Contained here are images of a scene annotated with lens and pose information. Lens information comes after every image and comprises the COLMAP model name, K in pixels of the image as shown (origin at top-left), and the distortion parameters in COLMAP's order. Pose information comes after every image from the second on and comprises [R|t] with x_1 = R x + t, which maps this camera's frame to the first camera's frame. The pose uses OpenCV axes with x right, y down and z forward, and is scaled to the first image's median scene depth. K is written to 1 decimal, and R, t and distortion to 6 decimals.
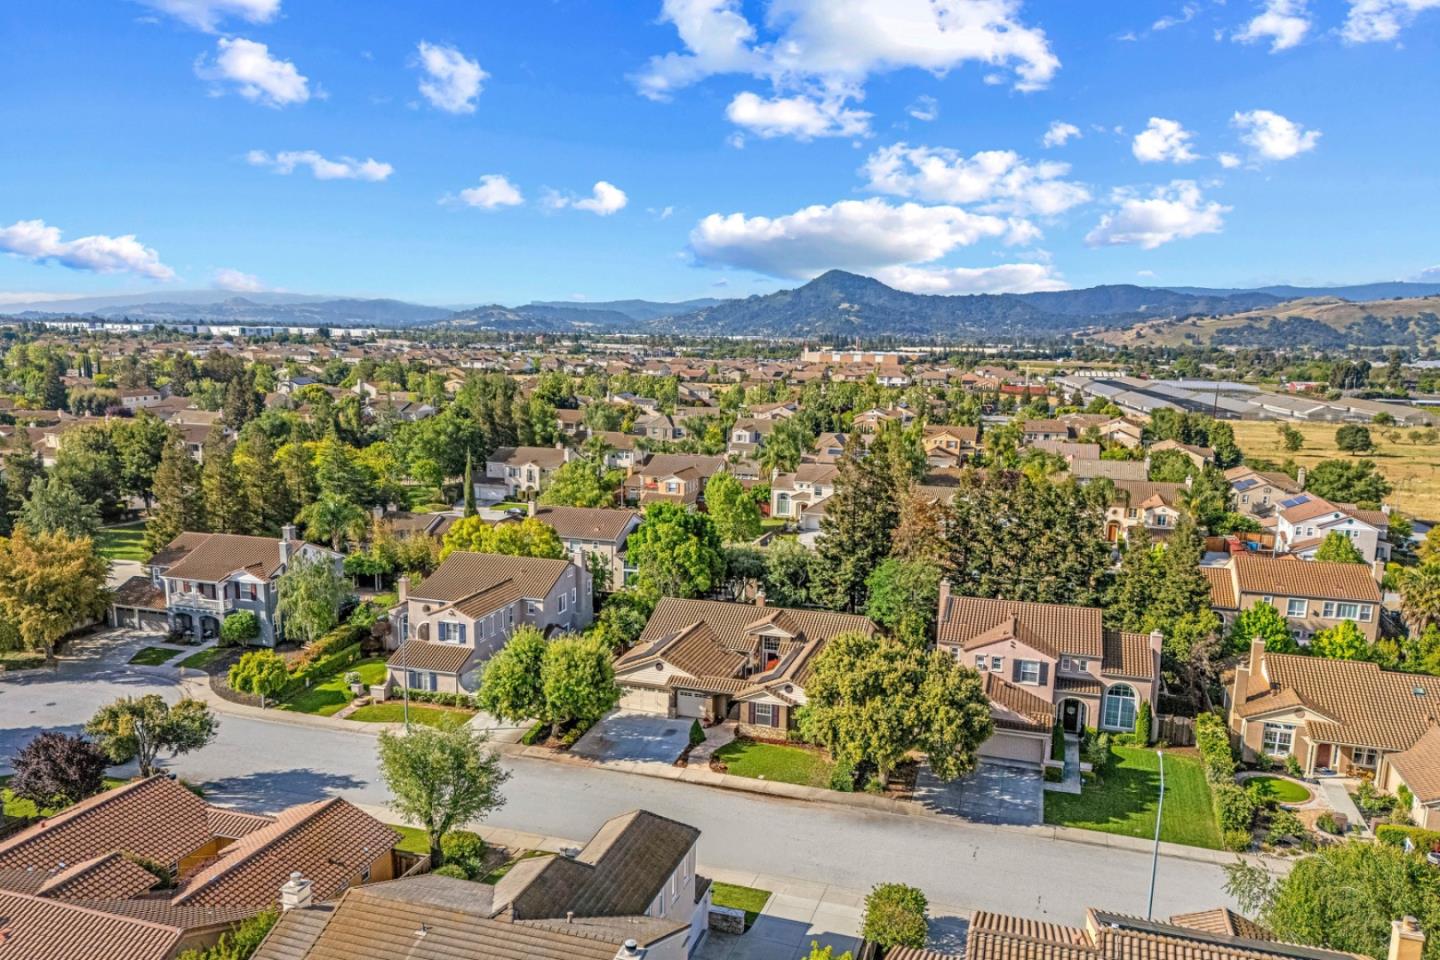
lens RADIAL K [[1053.8, 0, 719.1], [0, 1053.8, 543.9], [0, 0, 1]] dist [0.075115, -0.074805]
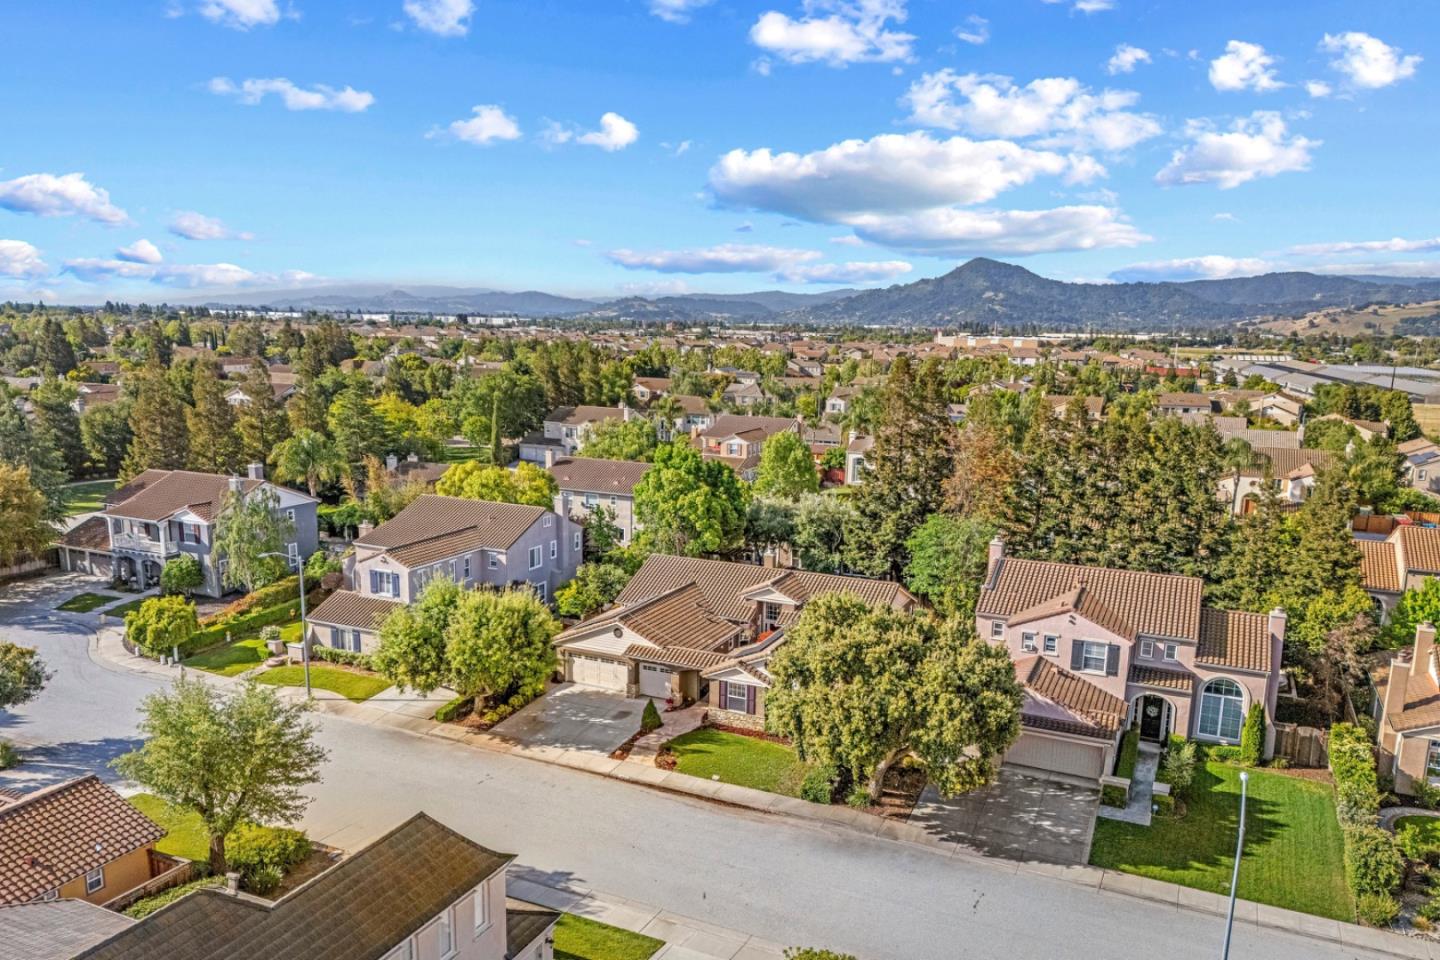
lens RADIAL K [[1053.8, 0, 719.1], [0, 1053.8, 543.9], [0, 0, 1]] dist [0.075115, -0.074805]
pose [[0.991731, 0.027876, -0.125270, 0.110648], [-0.026969, 0.999596, 0.008934, 0.037520], [0.125468, -0.005481, 0.992083, 0.203266]]
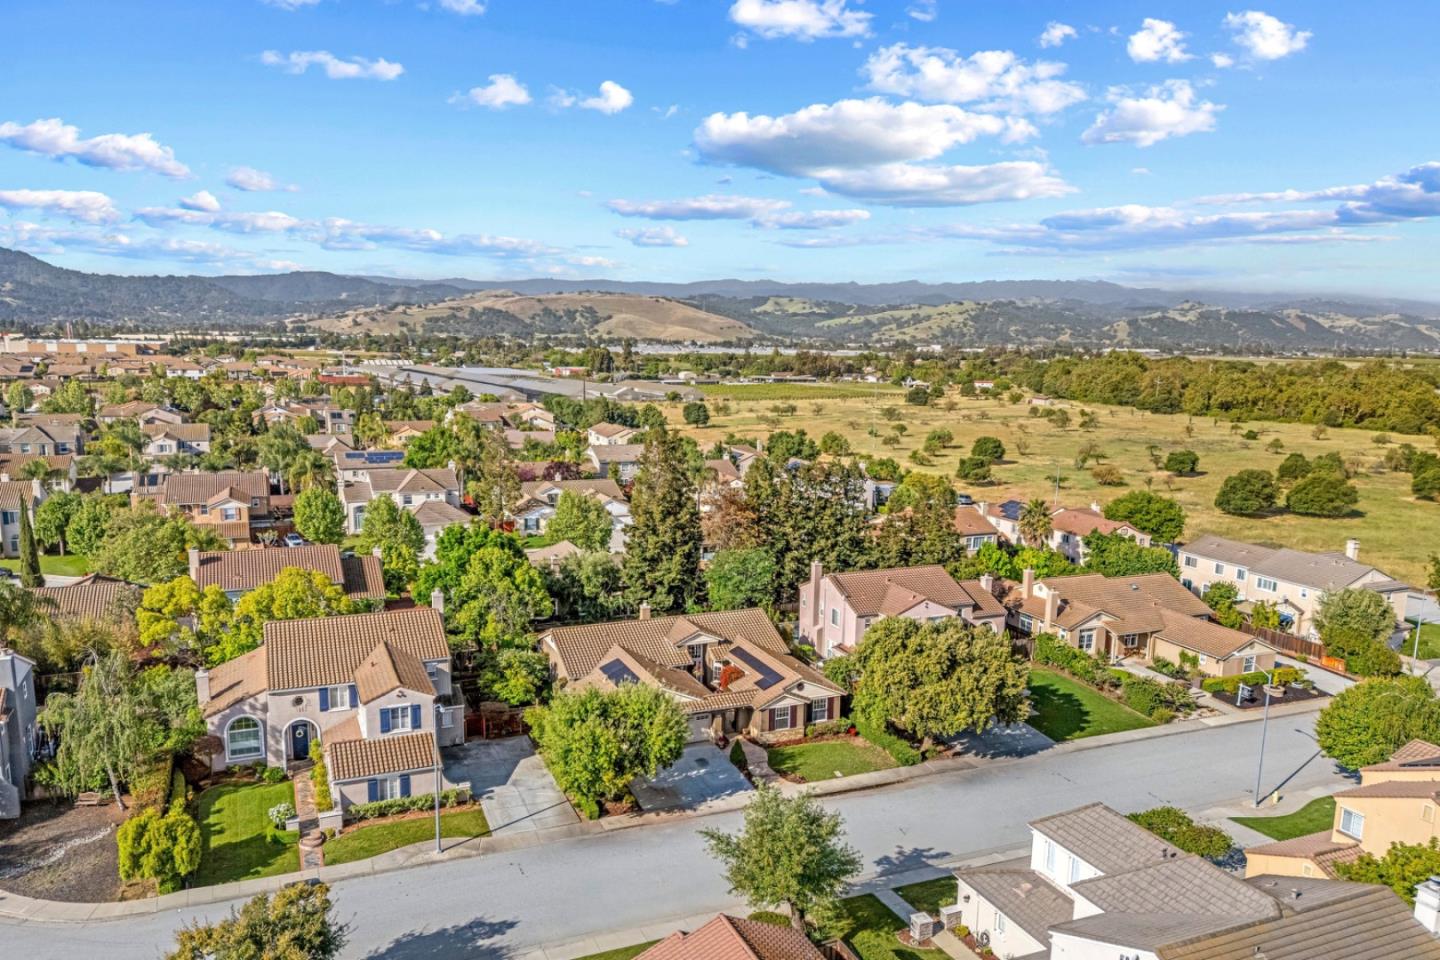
lens RADIAL K [[1053.8, 0, 719.1], [0, 1053.8, 543.9], [0, 0, 1]] dist [0.075115, -0.074805]
pose [[0.758881, -0.134929, 0.637099, -0.548024], [0.127470, 0.990153, 0.057865, -0.058078], [-0.638633, 0.037299, 0.768607, 0.243328]]
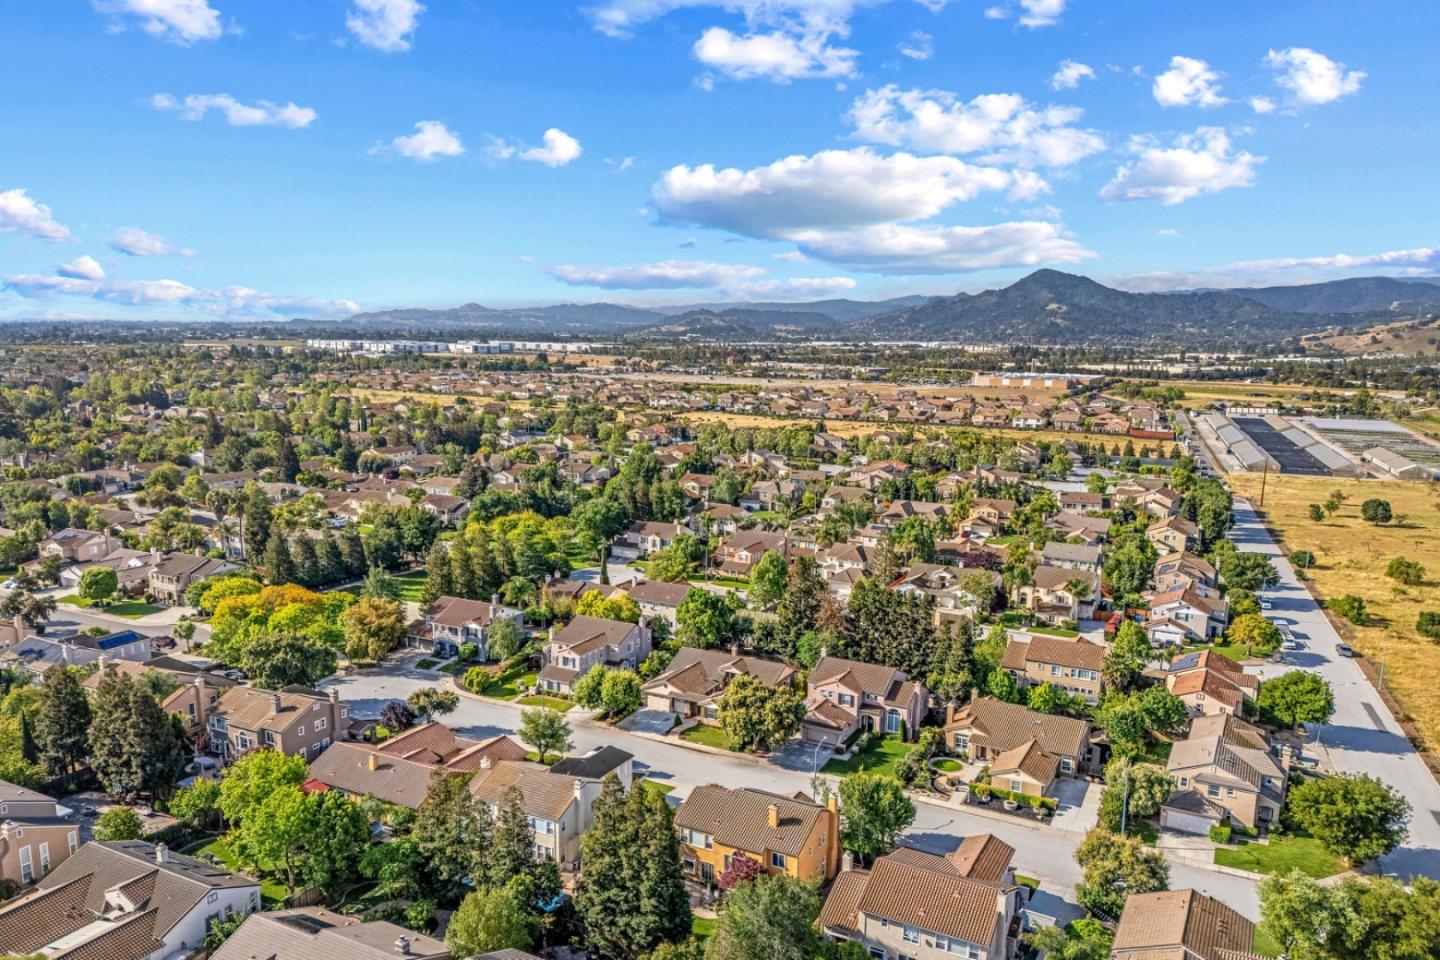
lens RADIAL K [[1054.1, 0, 717.9], [0, 1054.1, 522.2], [0, 0, 1]] dist [0.117658, -0.166335]
pose [[0.981661, 0.027803, -0.188596, 0.379937], [-0.031200, 0.999400, -0.015067, -0.153731], [0.188064, 0.020675, 0.981939, -0.877591]]
